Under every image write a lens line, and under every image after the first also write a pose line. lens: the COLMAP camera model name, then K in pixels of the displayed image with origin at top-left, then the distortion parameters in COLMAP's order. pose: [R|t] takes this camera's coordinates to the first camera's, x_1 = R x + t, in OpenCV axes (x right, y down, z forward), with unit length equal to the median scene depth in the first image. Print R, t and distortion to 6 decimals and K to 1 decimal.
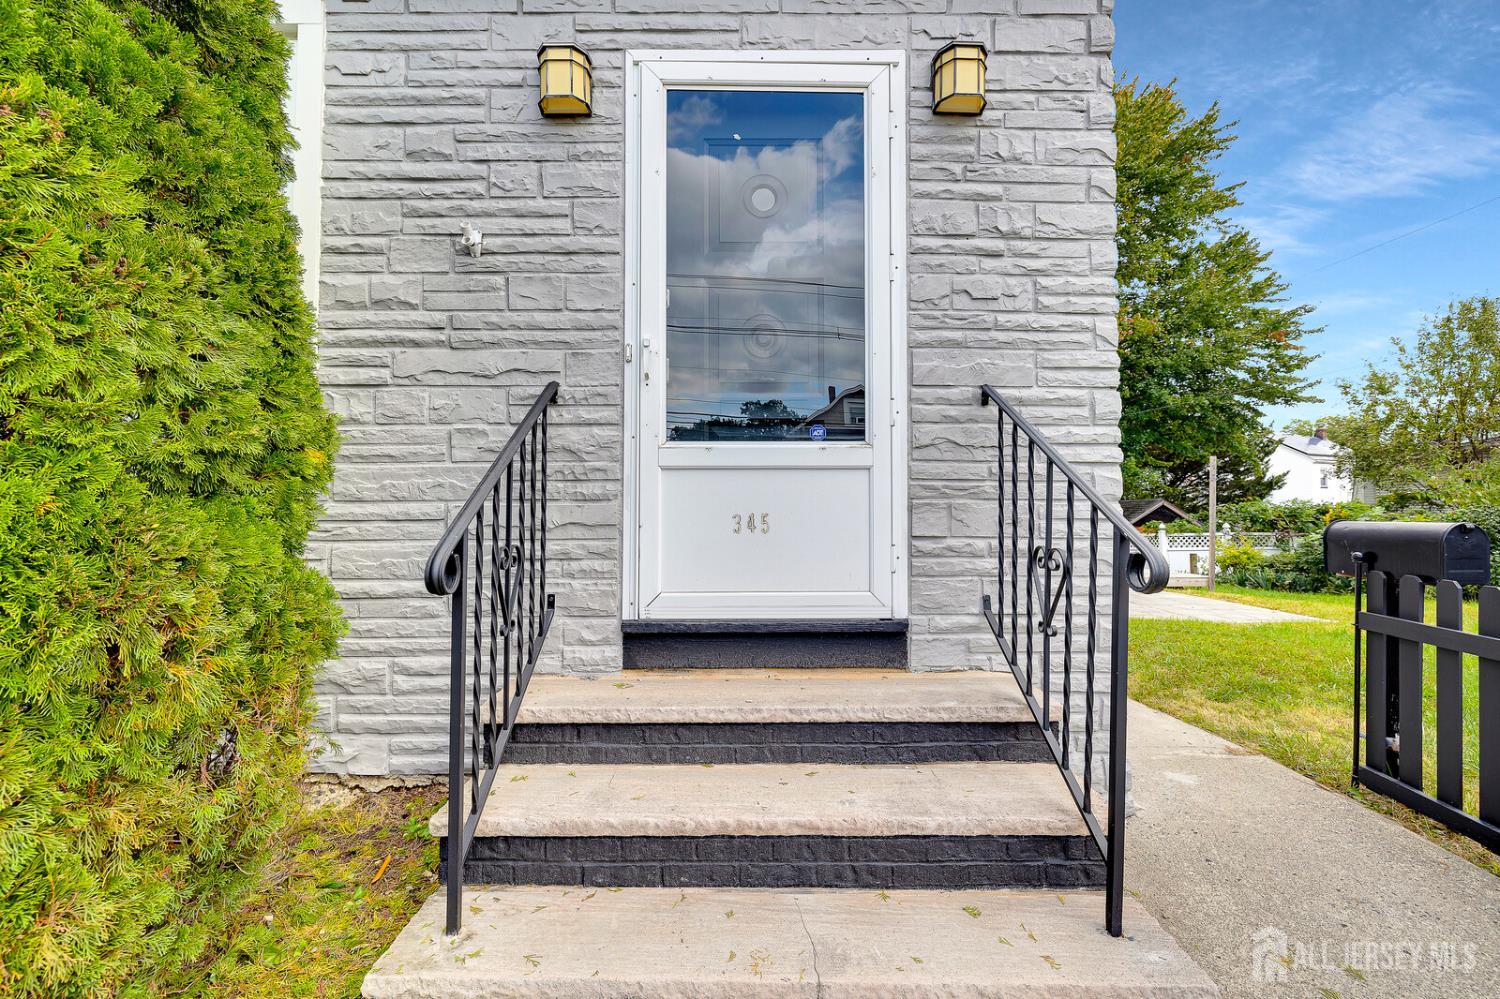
lens RADIAL K [[666.1, 0, 731.8], [0, 666.1, 497.9], [0, 0, 1]] dist [0.001034, 0.000756]
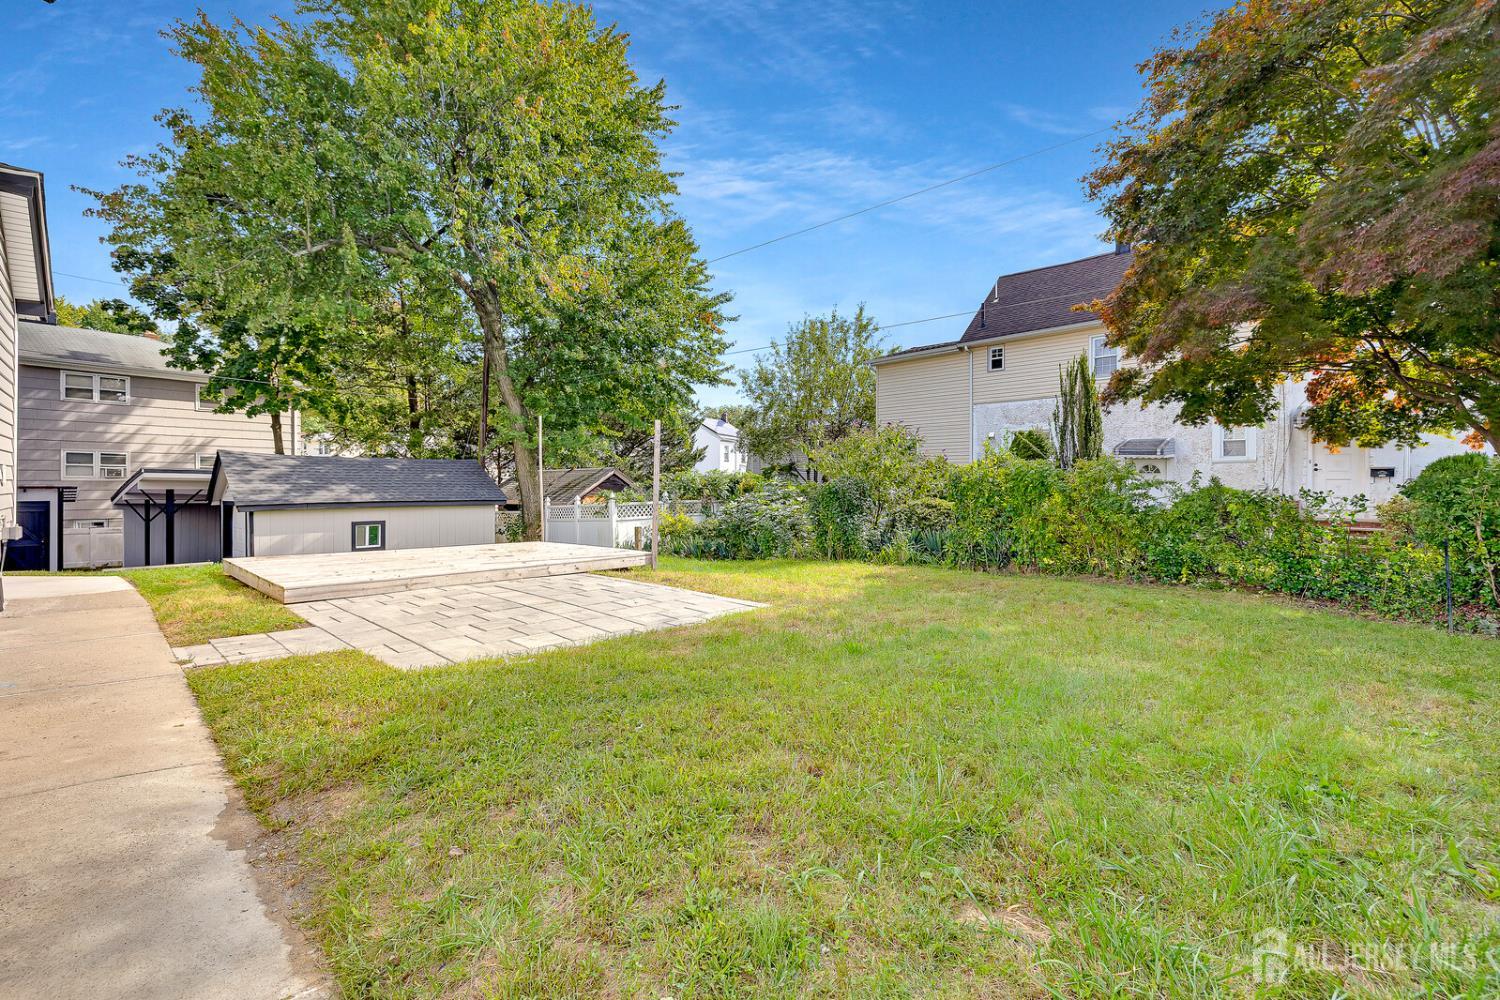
lens RADIAL K [[679.9, 0, 753.5], [0, 679.9, 474.3], [0, 0, 1]] dist [0.001272, 0.000167]
pose [[0.716356, 0.006308, 0.697706, 0.090993], [-0.015450, 0.999857, 0.006823, 0.001004], [-0.697564, -0.015667, 0.716351, 0.131486]]
